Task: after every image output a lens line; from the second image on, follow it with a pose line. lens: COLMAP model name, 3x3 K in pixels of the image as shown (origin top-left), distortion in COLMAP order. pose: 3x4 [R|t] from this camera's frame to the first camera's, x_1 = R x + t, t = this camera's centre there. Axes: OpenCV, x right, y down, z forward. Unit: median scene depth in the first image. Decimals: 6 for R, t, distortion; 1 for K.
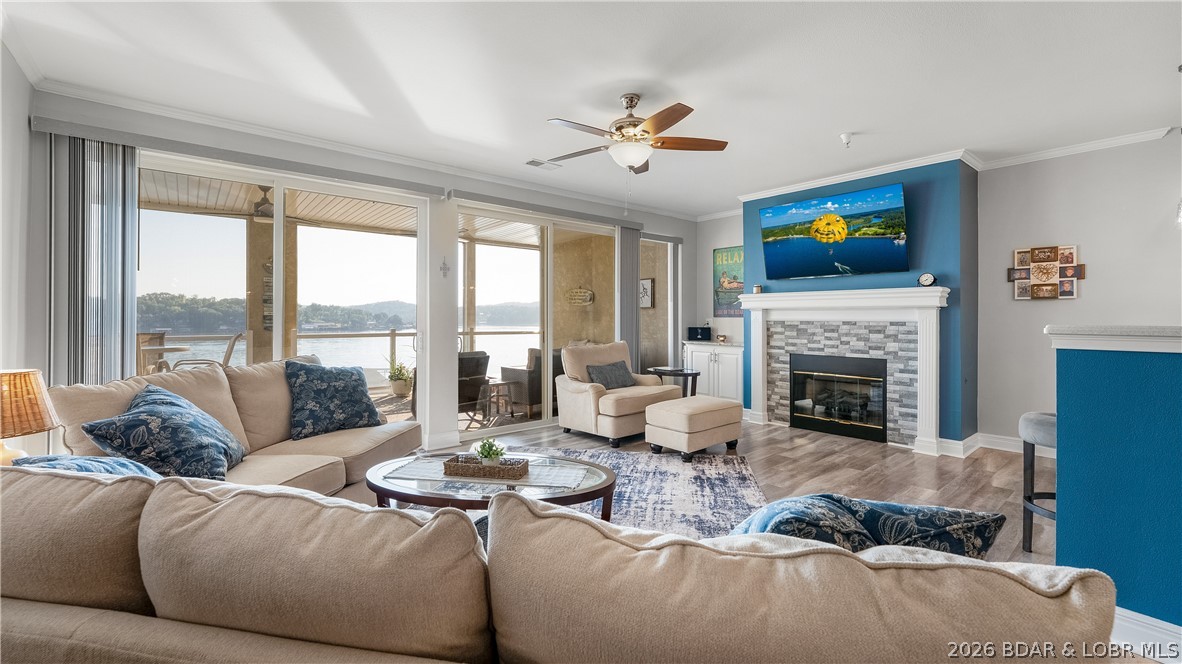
lens RADIAL K [[500.6, 0, 589.4], [0, 500.6, 309.3], [0, 0, 1]] dist [0.000950, 0.000048]
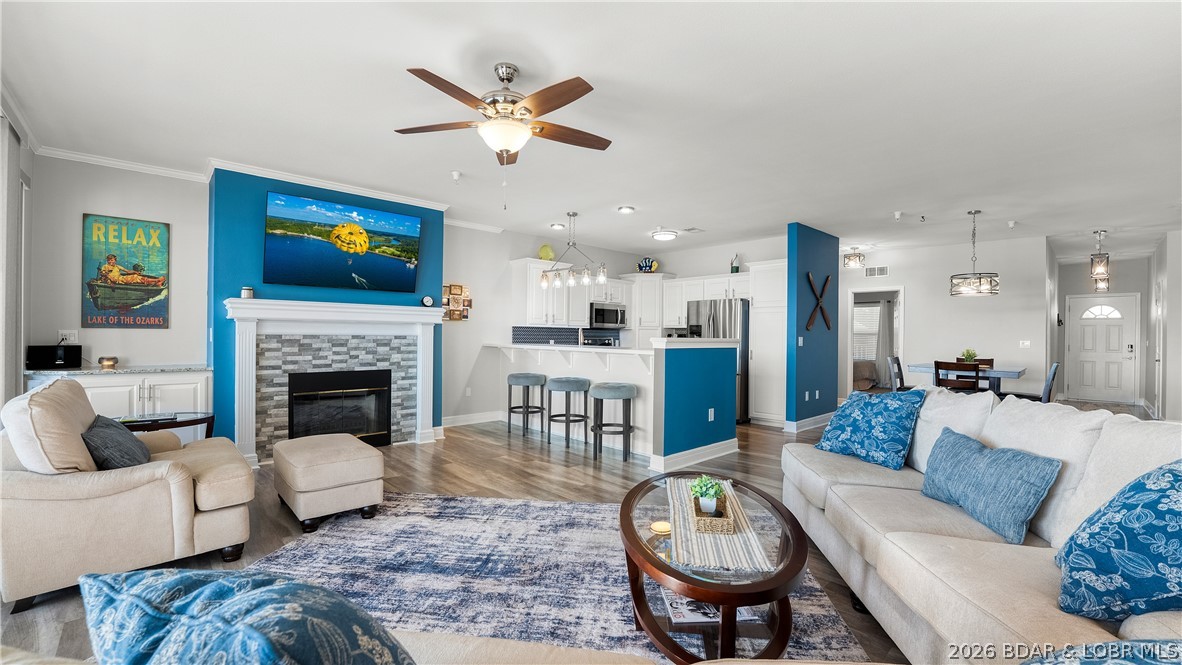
lens RADIAL K [[494.7, 0, 582.0], [0, 494.7, 337.1], [0, 0, 1]] dist [-0.016868, 0.000474]
pose [[-0.057960, -0.004714, 0.998308, -0.505592], [-0.024219, 0.999701, 0.003314, 0.014690], [-0.998025, -0.023985, -0.058057, 0.630730]]
